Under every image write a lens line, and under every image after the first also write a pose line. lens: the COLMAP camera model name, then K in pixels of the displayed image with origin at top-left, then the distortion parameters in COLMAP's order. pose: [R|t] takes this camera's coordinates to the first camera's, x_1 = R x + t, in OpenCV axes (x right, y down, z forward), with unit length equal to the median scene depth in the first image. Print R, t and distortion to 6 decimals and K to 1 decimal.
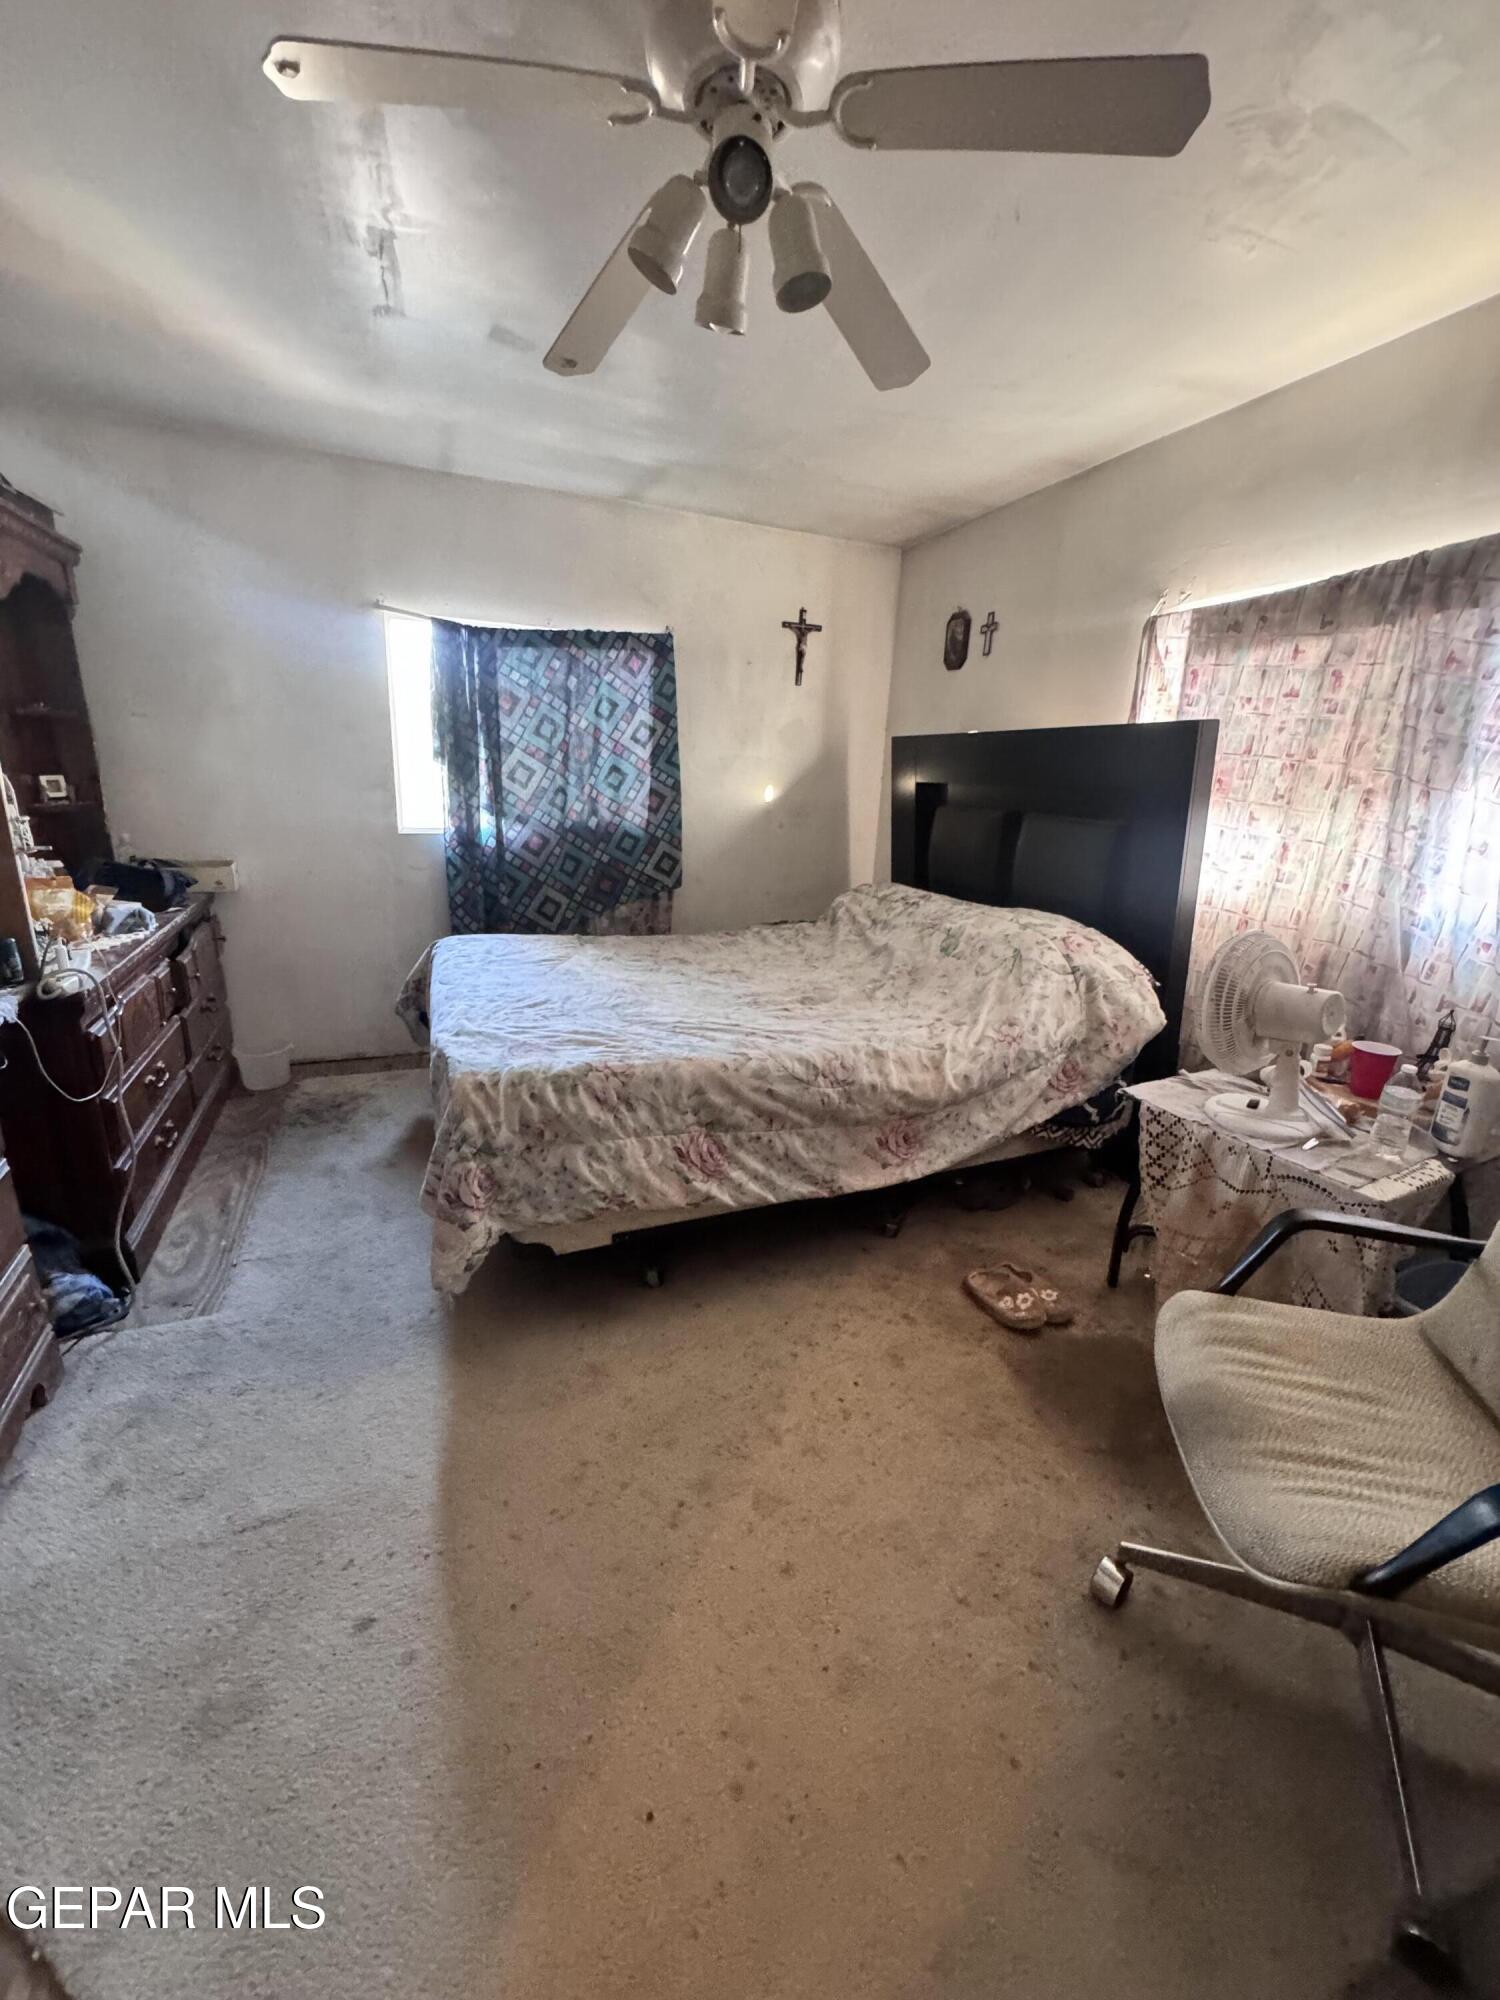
lens RADIAL K [[801.5, 0, 748.2], [0, 801.5, 1000.6], [0, 0, 1]] dist [-0.003362, 0.000442]
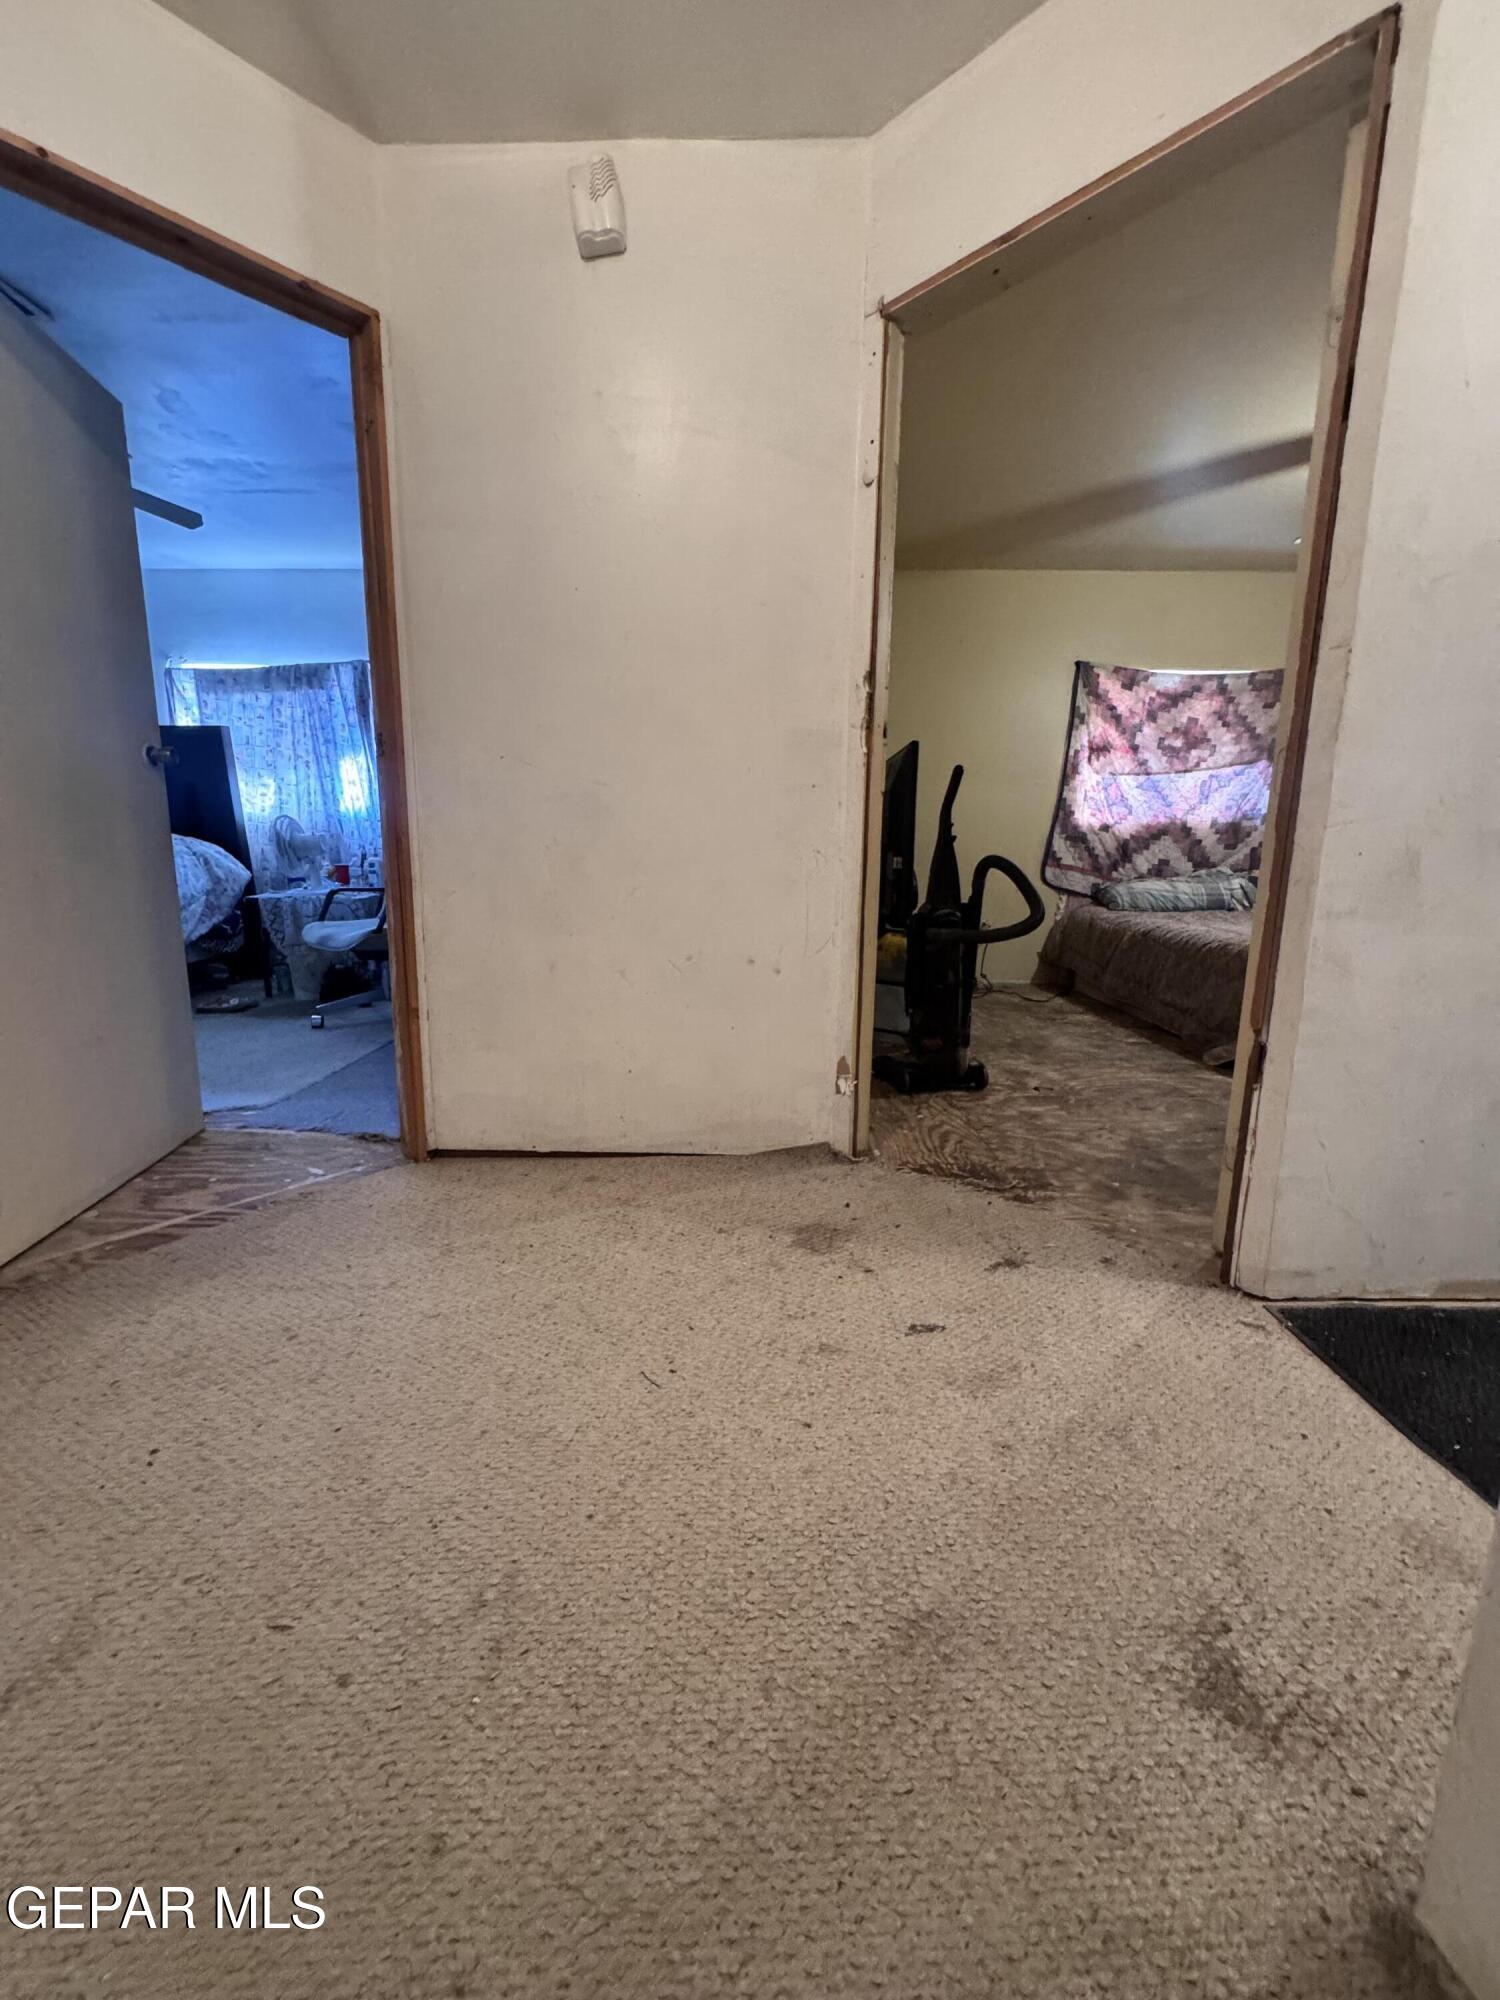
lens RADIAL K [[801.5, 0, 747.8], [0, 801.5, 988.9], [0, 0, 1]] dist [-0.003362, 0.000442]
pose [[0.405995, -0.207316, 0.890050, -0.825190], [0.253074, 0.961345, 0.108484, 0.402849], [-0.878135, 0.181205, 0.442767, -0.936577]]
